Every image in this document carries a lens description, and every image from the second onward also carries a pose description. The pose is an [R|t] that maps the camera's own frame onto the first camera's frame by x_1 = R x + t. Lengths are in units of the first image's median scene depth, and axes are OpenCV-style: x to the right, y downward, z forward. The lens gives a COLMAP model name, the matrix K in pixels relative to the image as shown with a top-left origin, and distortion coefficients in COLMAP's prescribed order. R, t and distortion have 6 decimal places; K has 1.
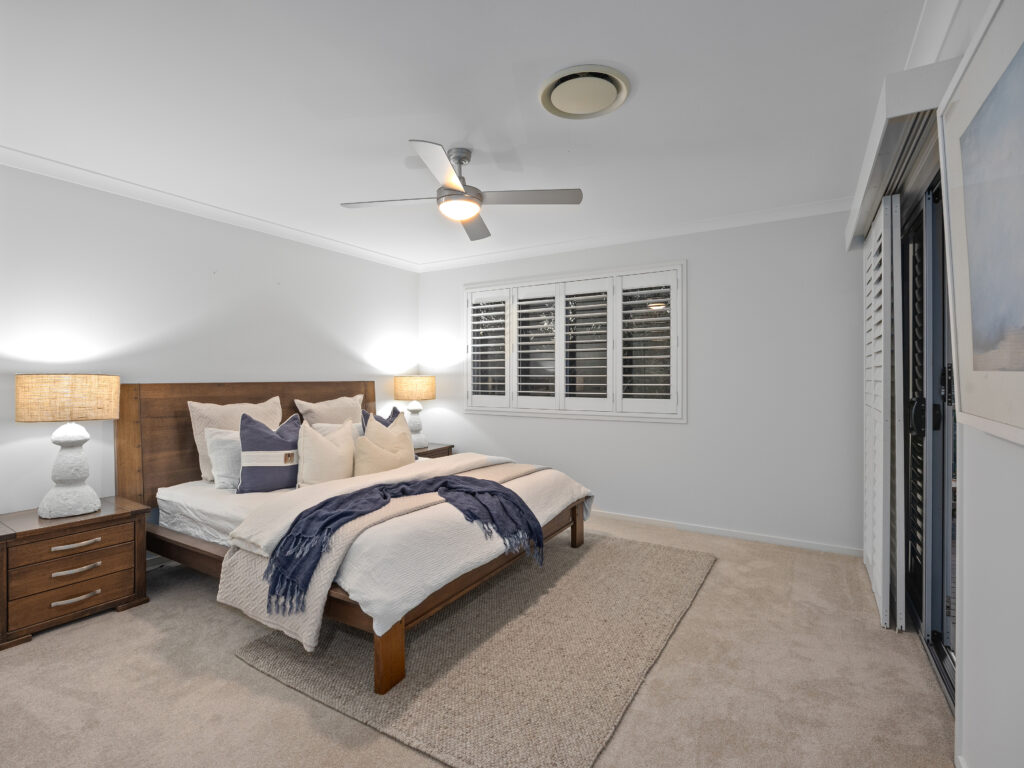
lens RADIAL K [[488.7, 0, 514.4], [0, 488.7, 372.2], [0, 0, 1]] dist [-0.015220, -0.000154]
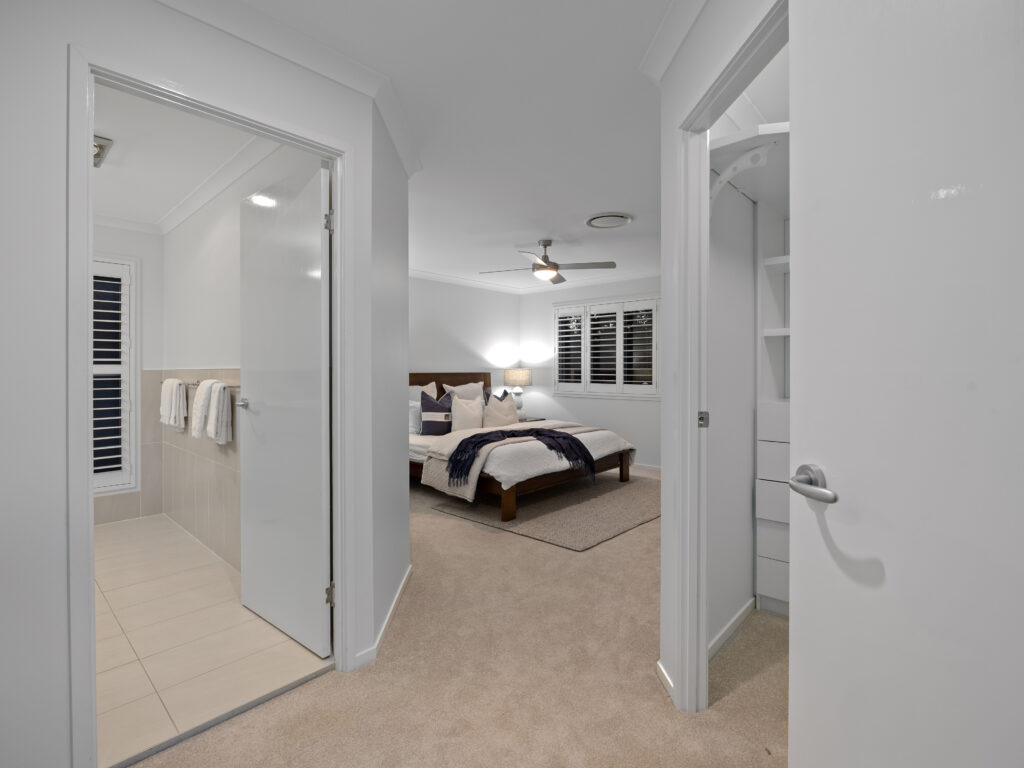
lens RADIAL K [[488.7, 0, 514.4], [0, 488.7, 372.2], [0, 0, 1]] dist [-0.015220, -0.000154]
pose [[0.979992, 0.002403, -0.199024, 0.099193], [0.000508, 0.999894, 0.014573, -0.005468], [0.199038, -0.014383, 0.979886, -0.567889]]
